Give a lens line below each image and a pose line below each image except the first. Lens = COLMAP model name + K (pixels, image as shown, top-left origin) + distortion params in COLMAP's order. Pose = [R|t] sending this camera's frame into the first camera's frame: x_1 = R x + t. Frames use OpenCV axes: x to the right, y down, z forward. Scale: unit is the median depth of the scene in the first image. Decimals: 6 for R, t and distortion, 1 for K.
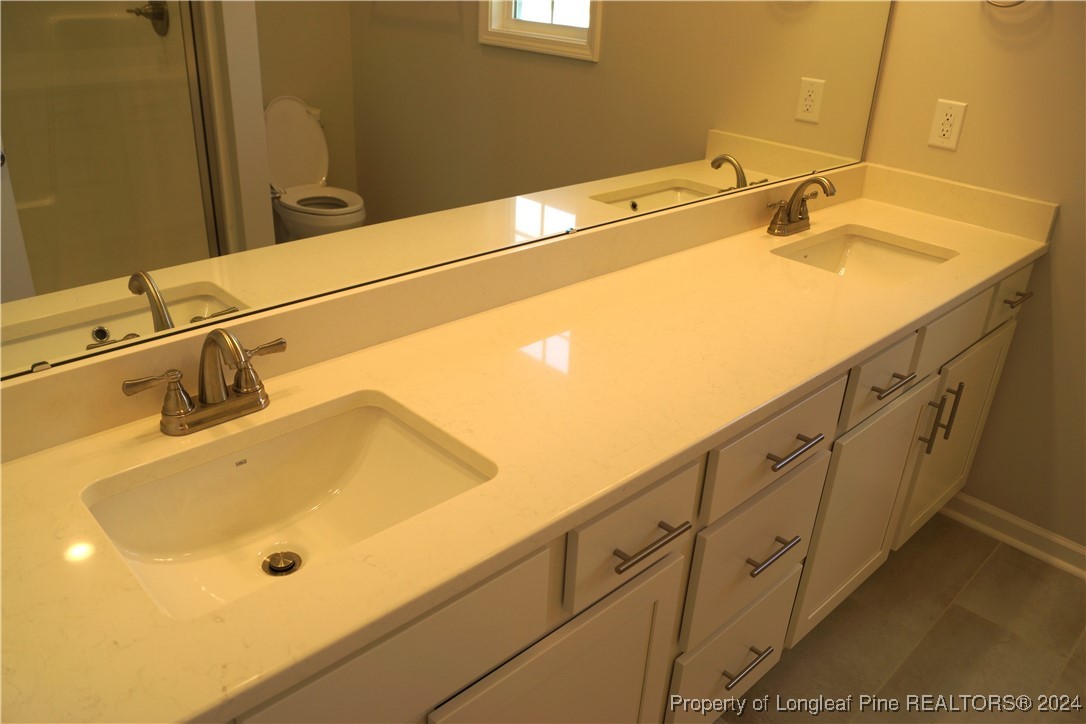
lens RADIAL K [[838.6, 0, 536.0], [0, 838.6, 366.2], [0, 0, 1]] dist [-0.085689, 0.015736]
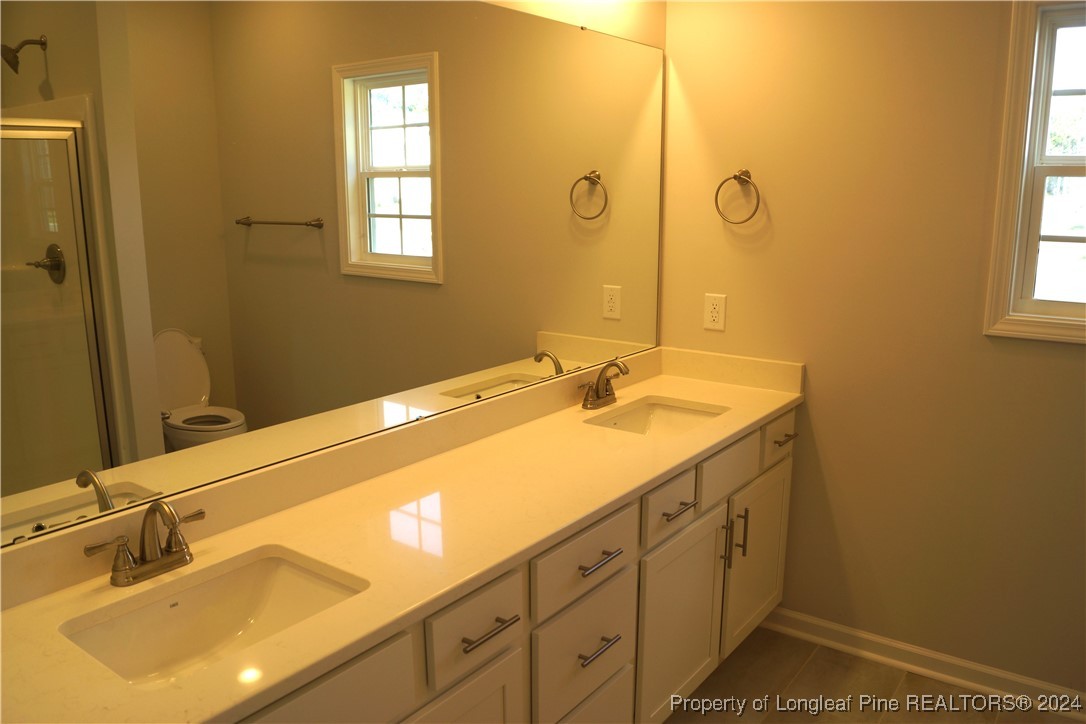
lens RADIAL K [[838.6, 0, 541.1], [0, 838.6, 365.1], [0, 0, 1]] dist [-0.085689, 0.015736]
pose [[0.984443, -0.078096, 0.157392, 0.022110], [0.113581, 0.966315, -0.230943, 0.061710], [-0.134055, 0.245228, 0.960152, -0.221772]]
